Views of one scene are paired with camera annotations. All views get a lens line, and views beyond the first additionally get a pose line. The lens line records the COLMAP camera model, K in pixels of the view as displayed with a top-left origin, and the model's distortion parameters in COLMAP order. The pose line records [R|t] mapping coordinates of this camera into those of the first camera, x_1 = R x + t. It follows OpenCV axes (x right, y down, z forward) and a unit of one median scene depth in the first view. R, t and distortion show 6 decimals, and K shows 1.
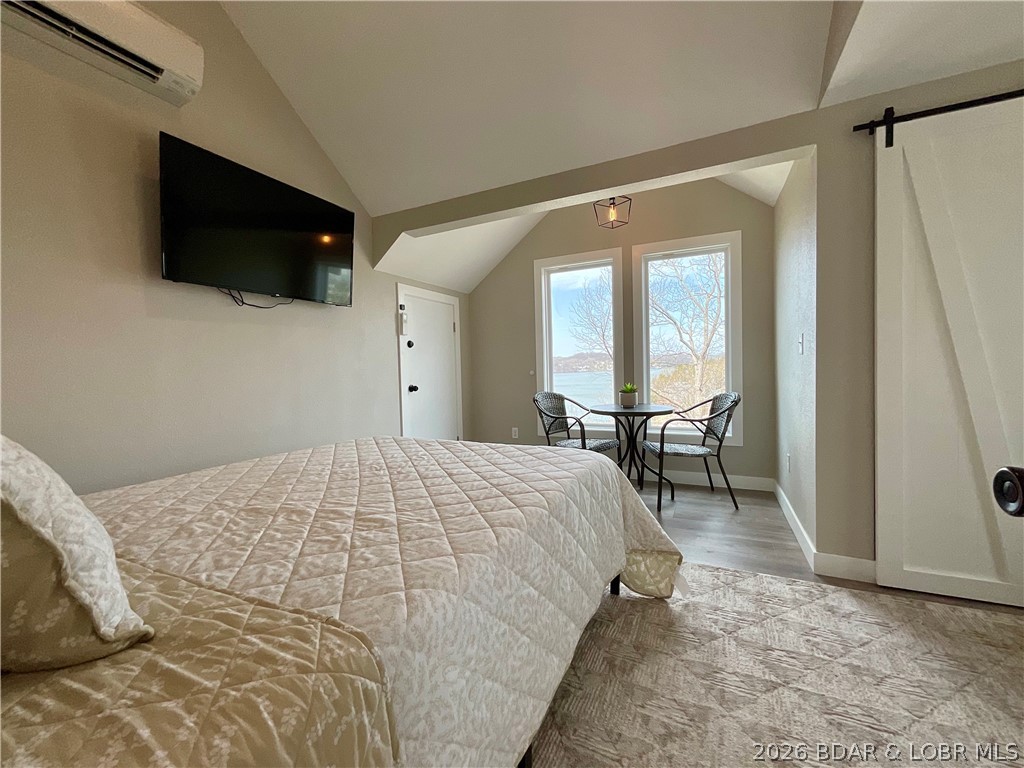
lens RADIAL K [[413.6, 0, 512.0], [0, 413.6, 384.0], [0, 0, 1]] dist [-0.002407, -0.000453]
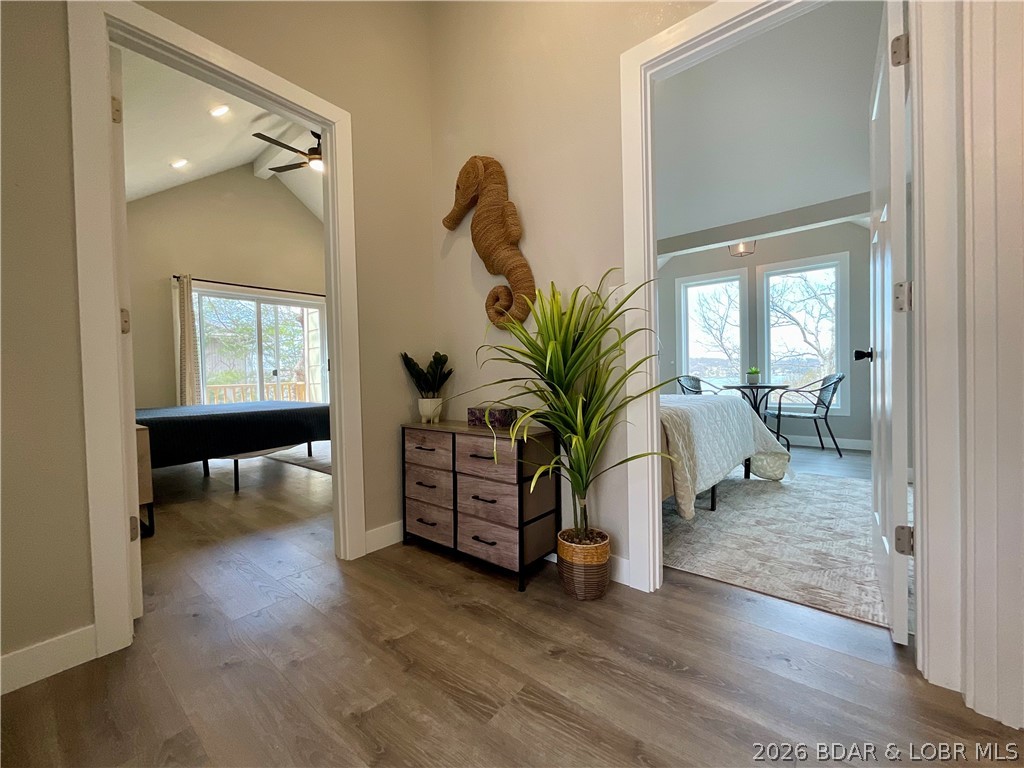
lens RADIAL K [[413.6, 0, 512.0], [0, 413.6, 384.0], [0, 0, 1]] dist [-0.002407, -0.000453]
pose [[0.971877, 0.012825, -0.235140, -0.180680], [-0.016167, 0.999794, -0.012294, 0.087453], [0.234934, 0.015750, 0.971884, -0.544849]]
